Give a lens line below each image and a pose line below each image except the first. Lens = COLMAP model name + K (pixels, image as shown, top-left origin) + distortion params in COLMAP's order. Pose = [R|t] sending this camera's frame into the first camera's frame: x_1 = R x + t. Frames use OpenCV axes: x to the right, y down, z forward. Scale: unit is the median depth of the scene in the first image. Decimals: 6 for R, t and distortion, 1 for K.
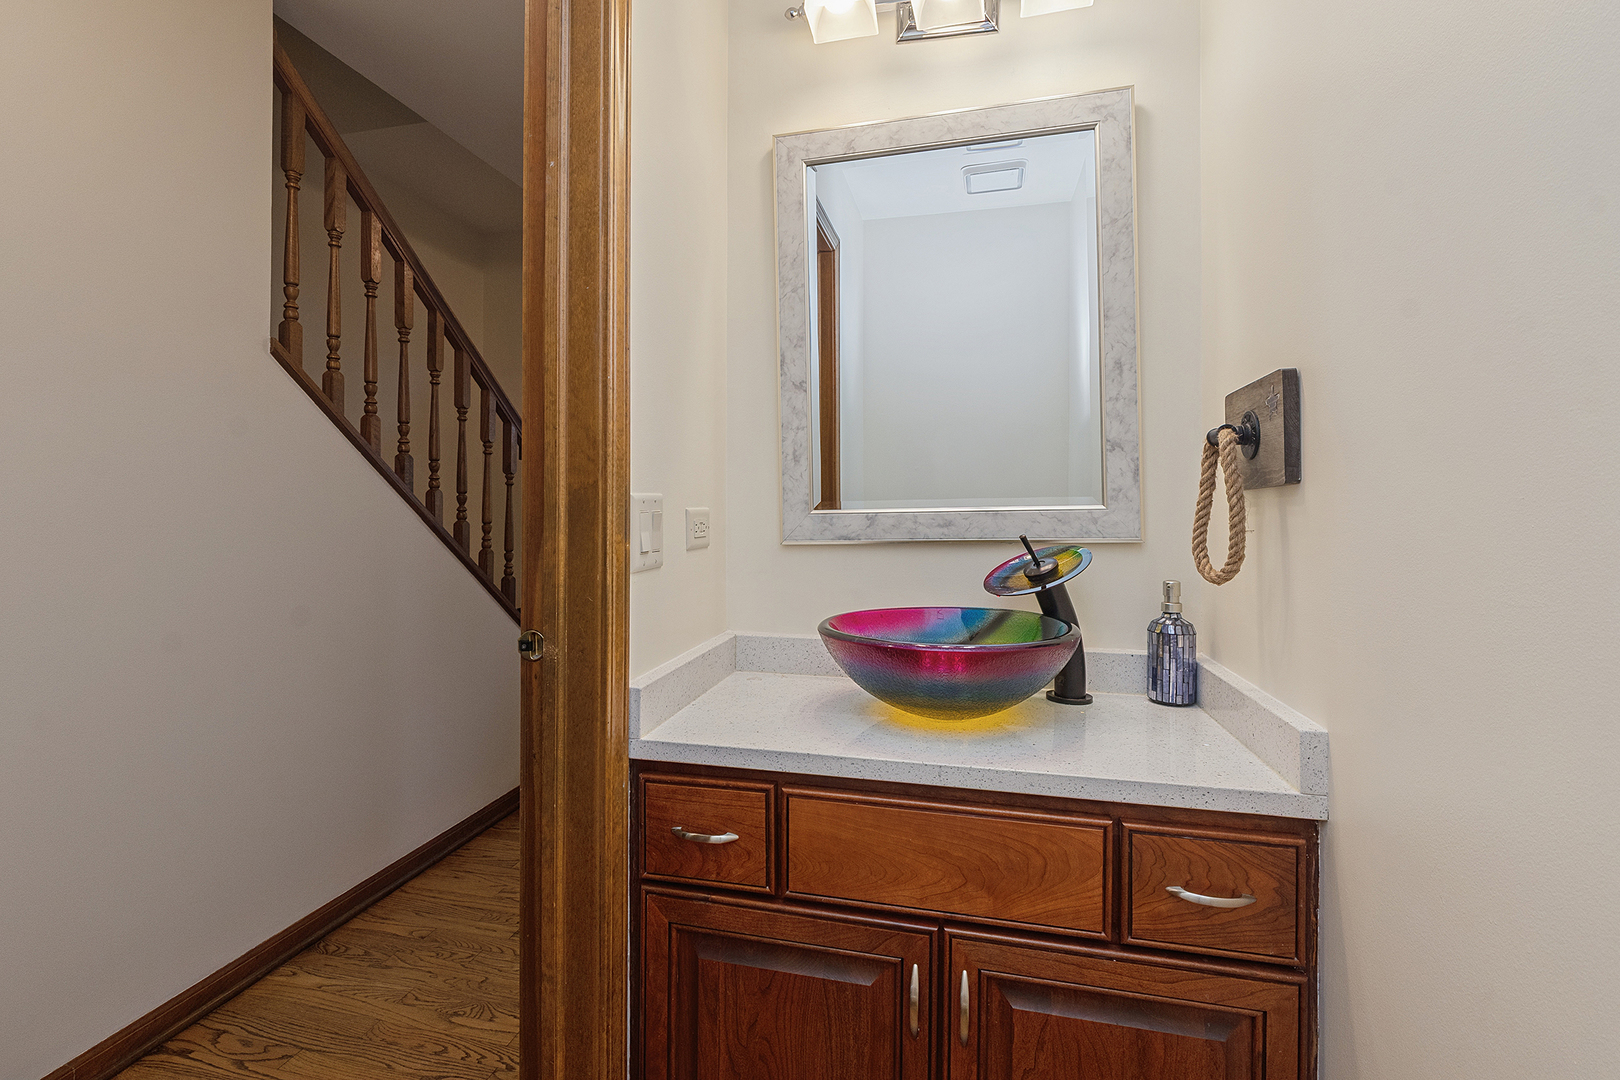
lens RADIAL K [[728.3, 0, 787.6], [0, 728.3, 507.8], [0, 0, 1]] dist [0.002382, -0.001247]
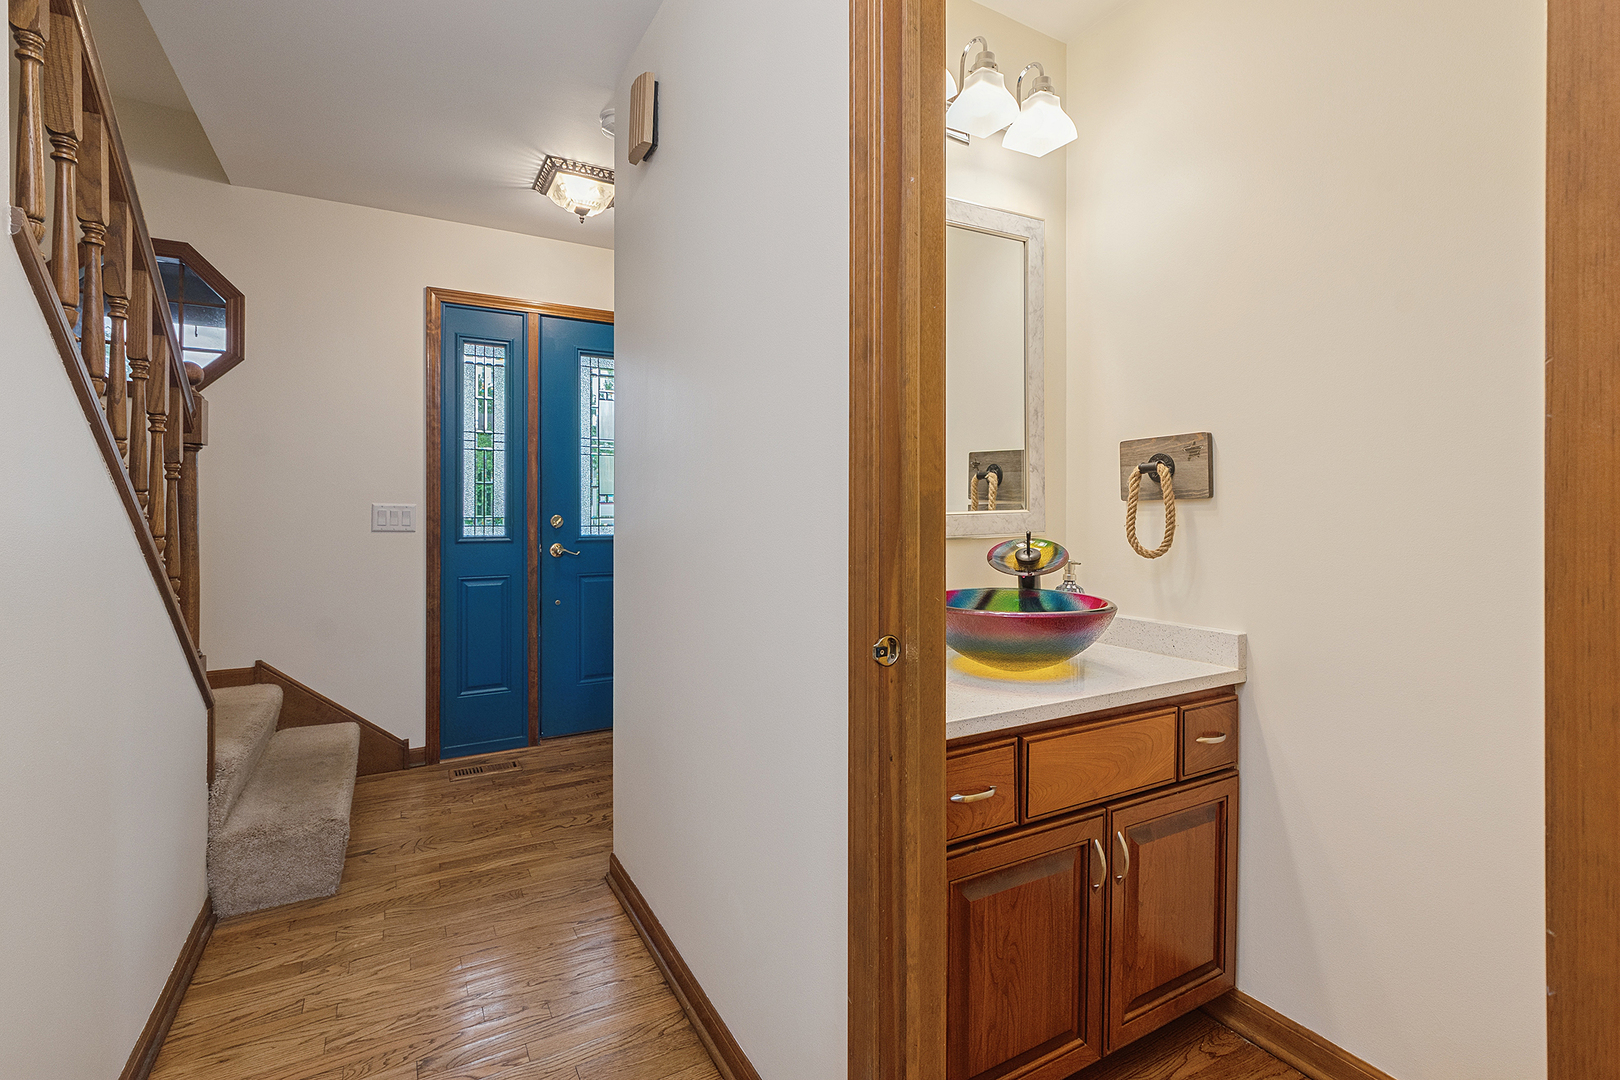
lens RADIAL K [[728.3, 0, 784.4], [0, 728.3, 514.7], [0, 0, 1]] dist [0.002382, -0.001247]
pose [[0.743229, -0.006557, 0.669005, -1.137646], [0.002325, 0.999971, 0.007218, -0.007008], [-0.669033, -0.003809, 0.743223, 0.346125]]
